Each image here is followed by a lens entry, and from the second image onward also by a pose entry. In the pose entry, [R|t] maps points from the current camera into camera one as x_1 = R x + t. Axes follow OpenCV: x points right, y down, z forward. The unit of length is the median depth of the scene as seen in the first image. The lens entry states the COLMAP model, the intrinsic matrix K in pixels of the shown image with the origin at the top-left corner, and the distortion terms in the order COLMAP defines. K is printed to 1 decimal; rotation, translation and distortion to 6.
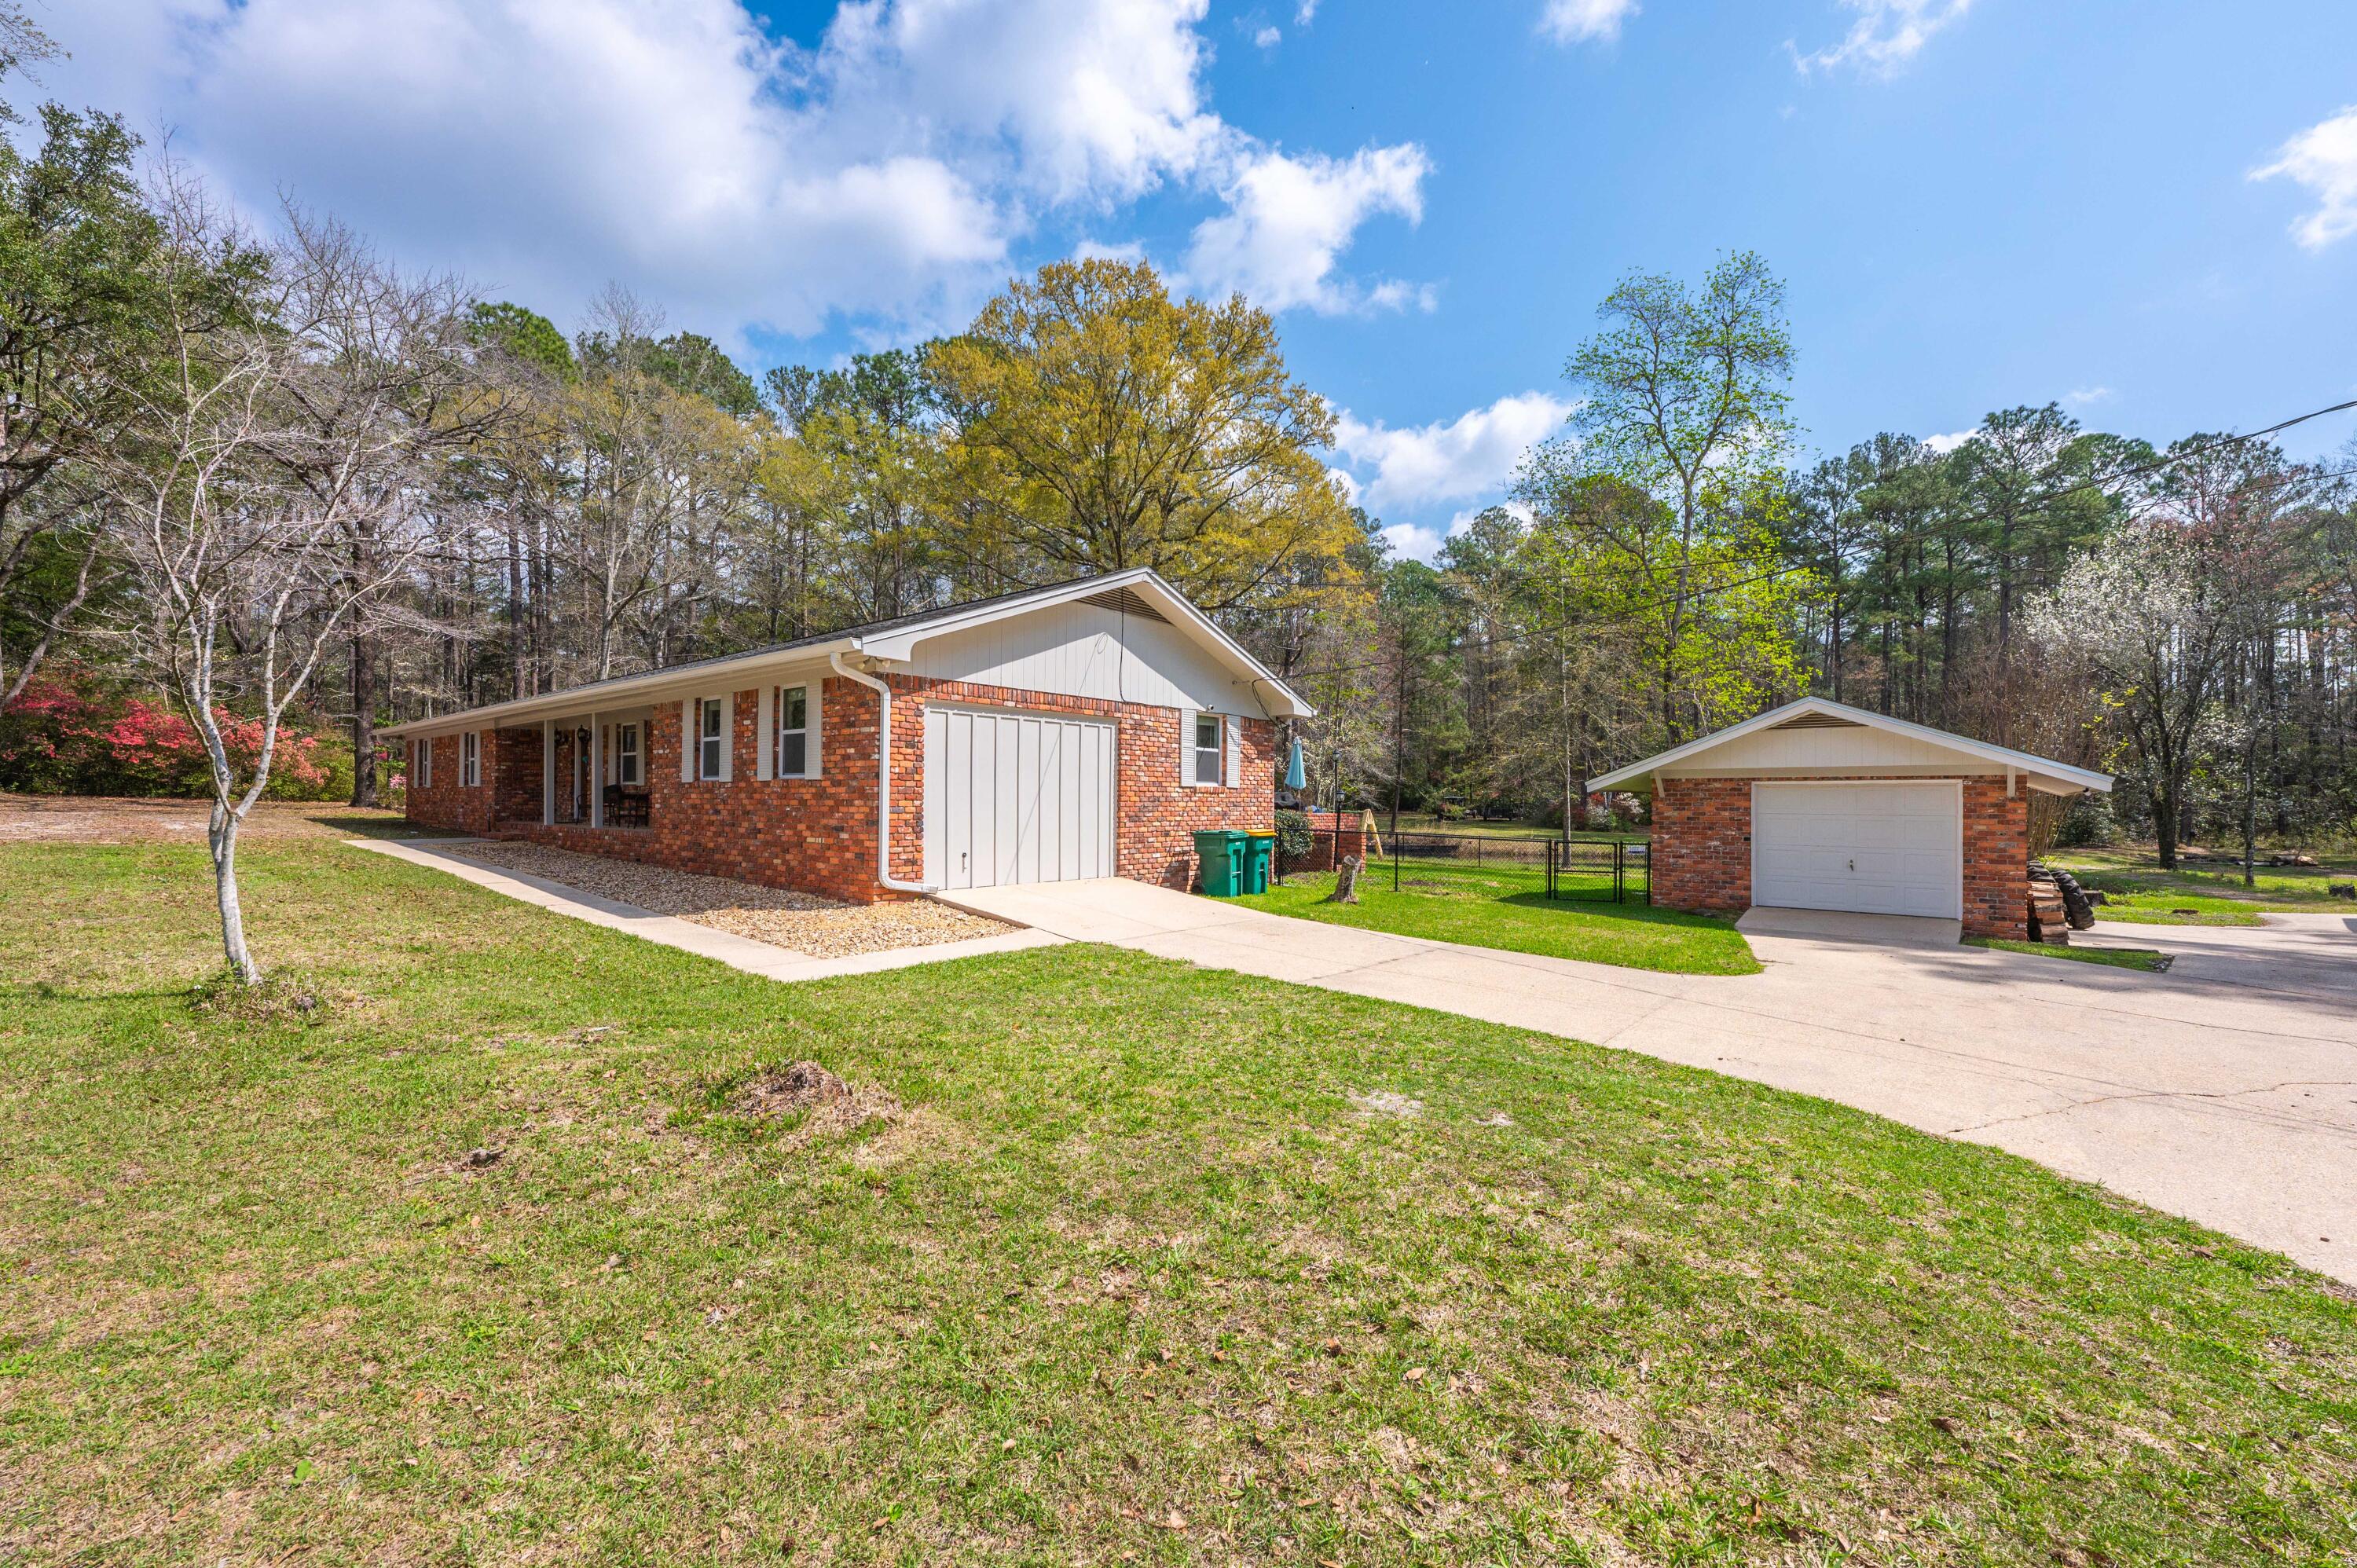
lens RADIAL K [[942.3, 0, 1176.5], [0, 942.3, 794.8], [0, 0, 1]] dist [-0.000879, -0.000267]
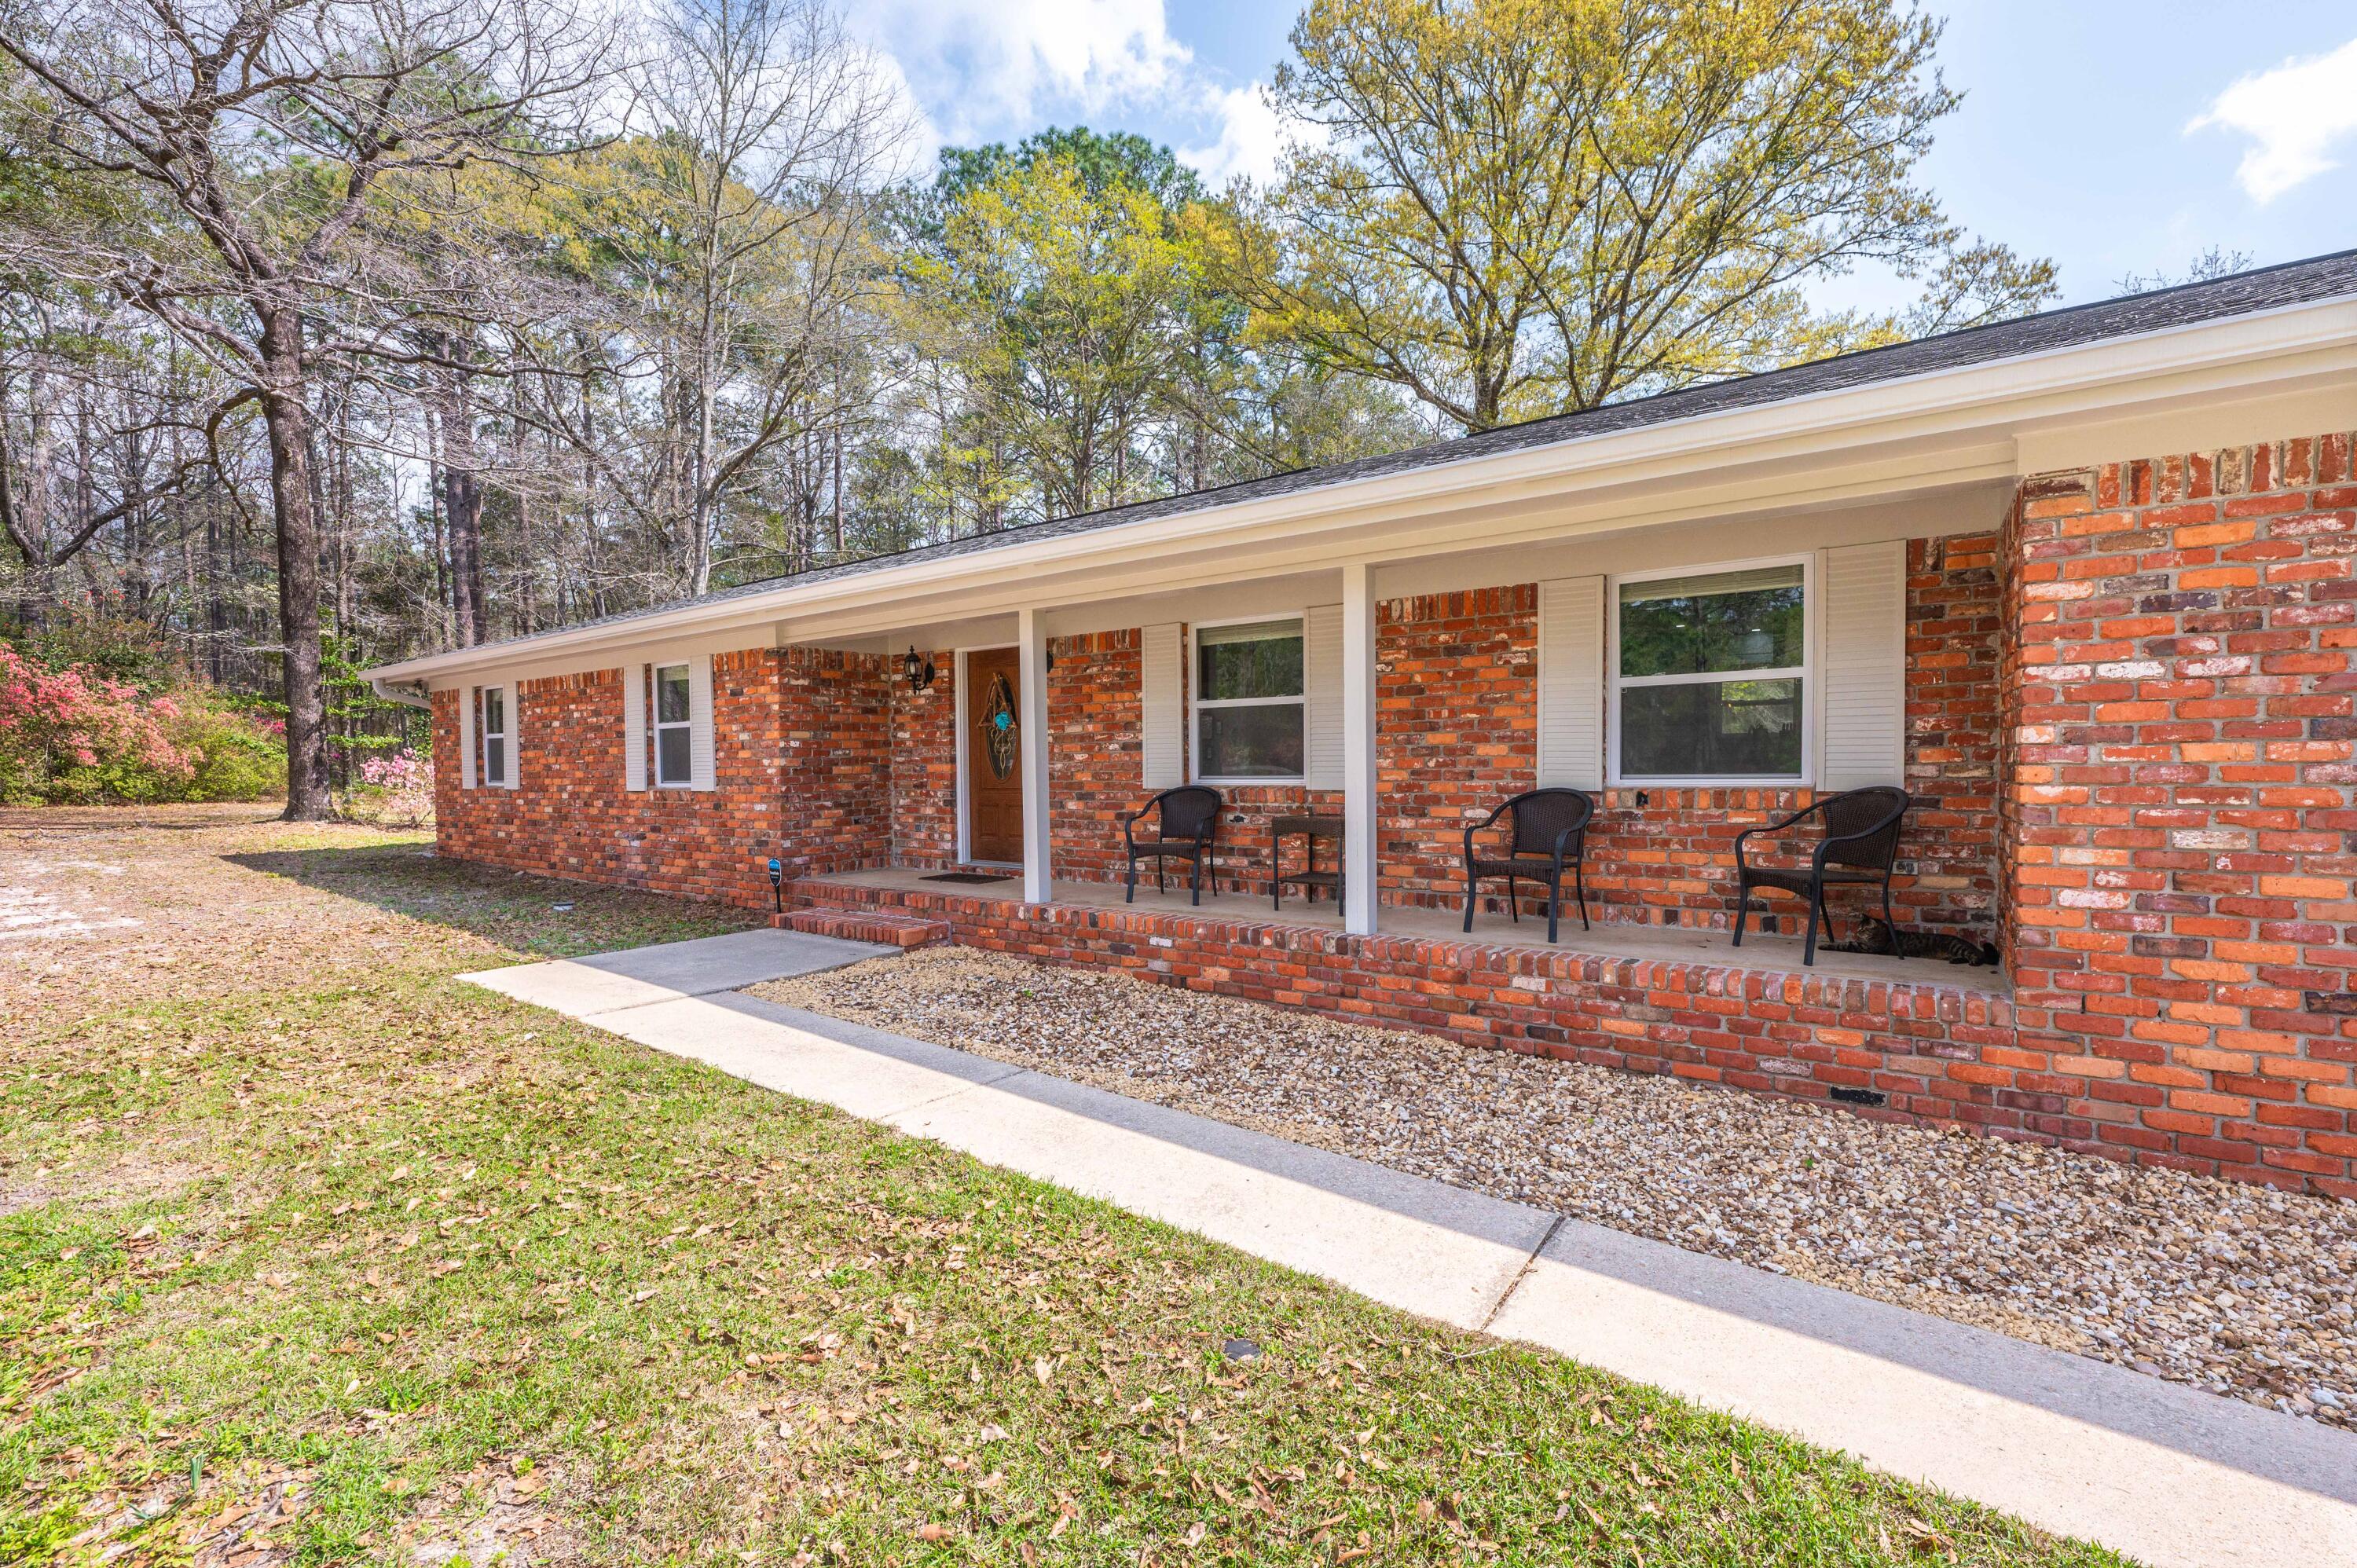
lens RADIAL K [[1011.5, 0, 1171.3], [0, 1011.5, 808.7], [0, 0, 1]] dist [0.002232, 0.000031]
pose [[0.997849, -0.002568, 0.065508, -0.546640], [0.000772, 0.999624, 0.027425, -0.012393], [-0.065553, -0.027315, 0.997475, 0.520681]]
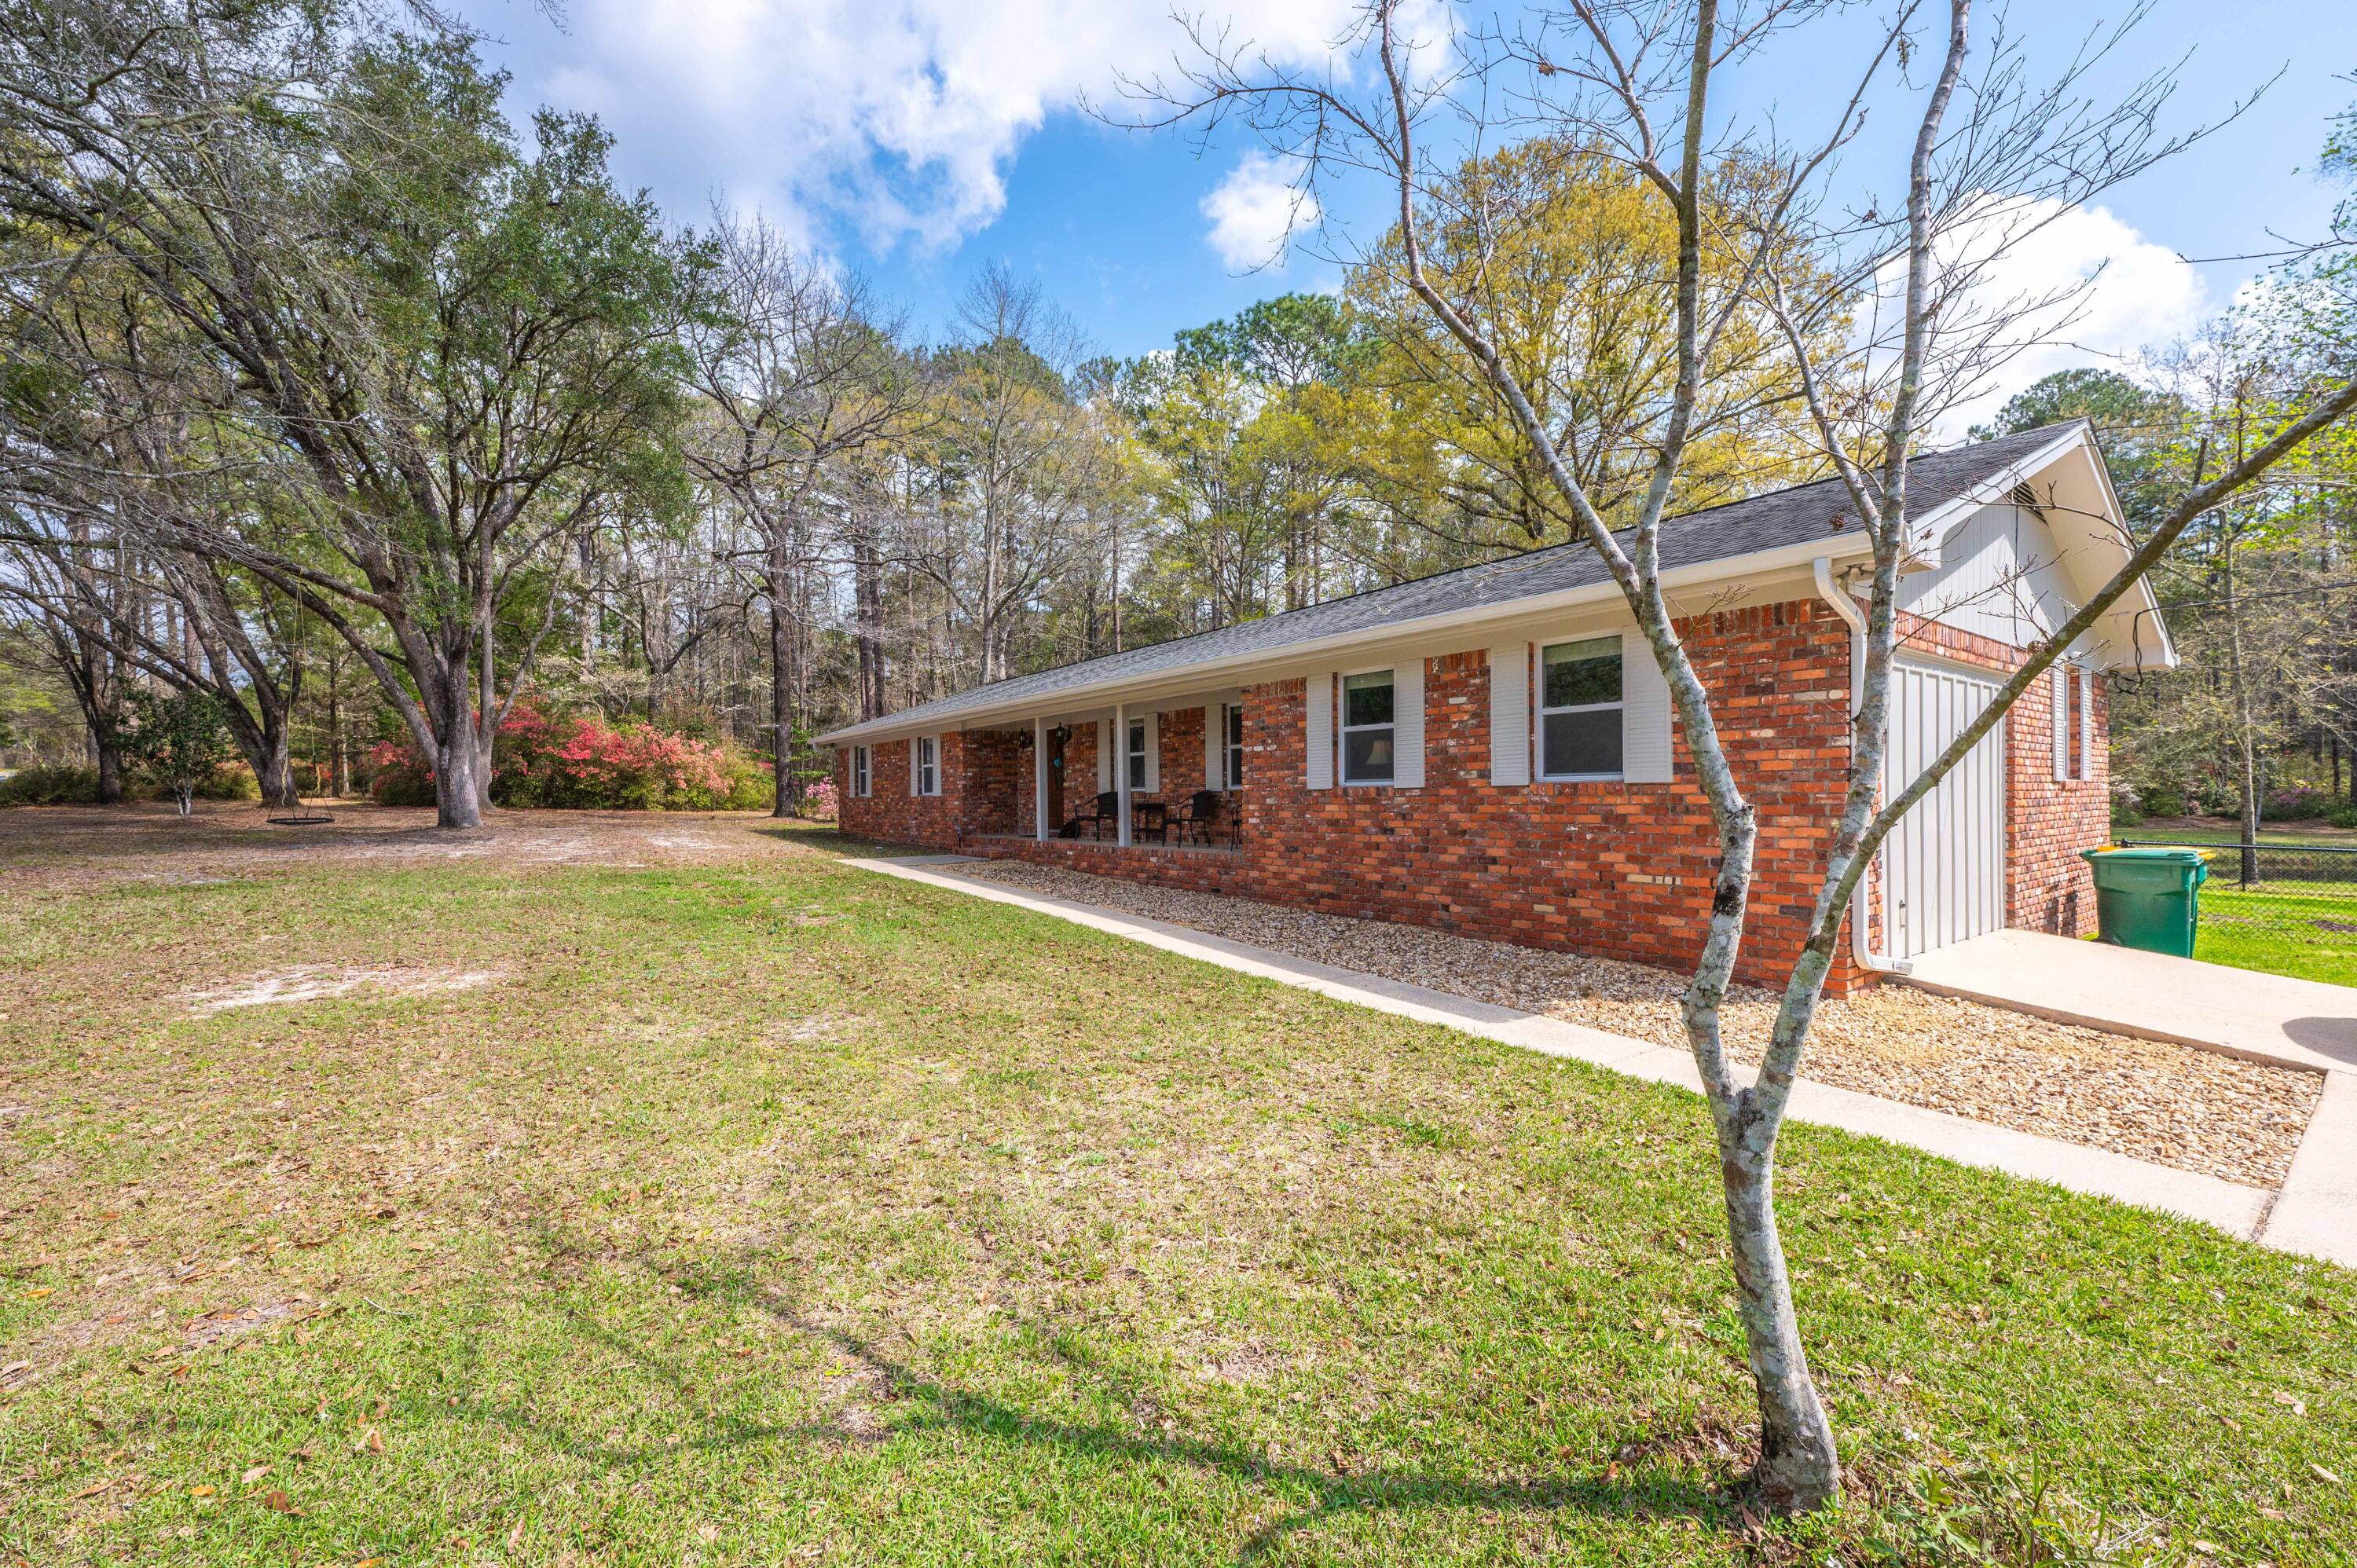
lens RADIAL K [[962.9, 0, 1189.6], [0, 962.9, 792.7], [0, 0, 1]] dist [0.002211, 0.000187]
pose [[0.970638, -0.016373, -0.239986, -0.279663], [0.016999, 0.999855, 0.000538, -0.007955], [0.239943, -0.004601, 0.970776, 0.161021]]
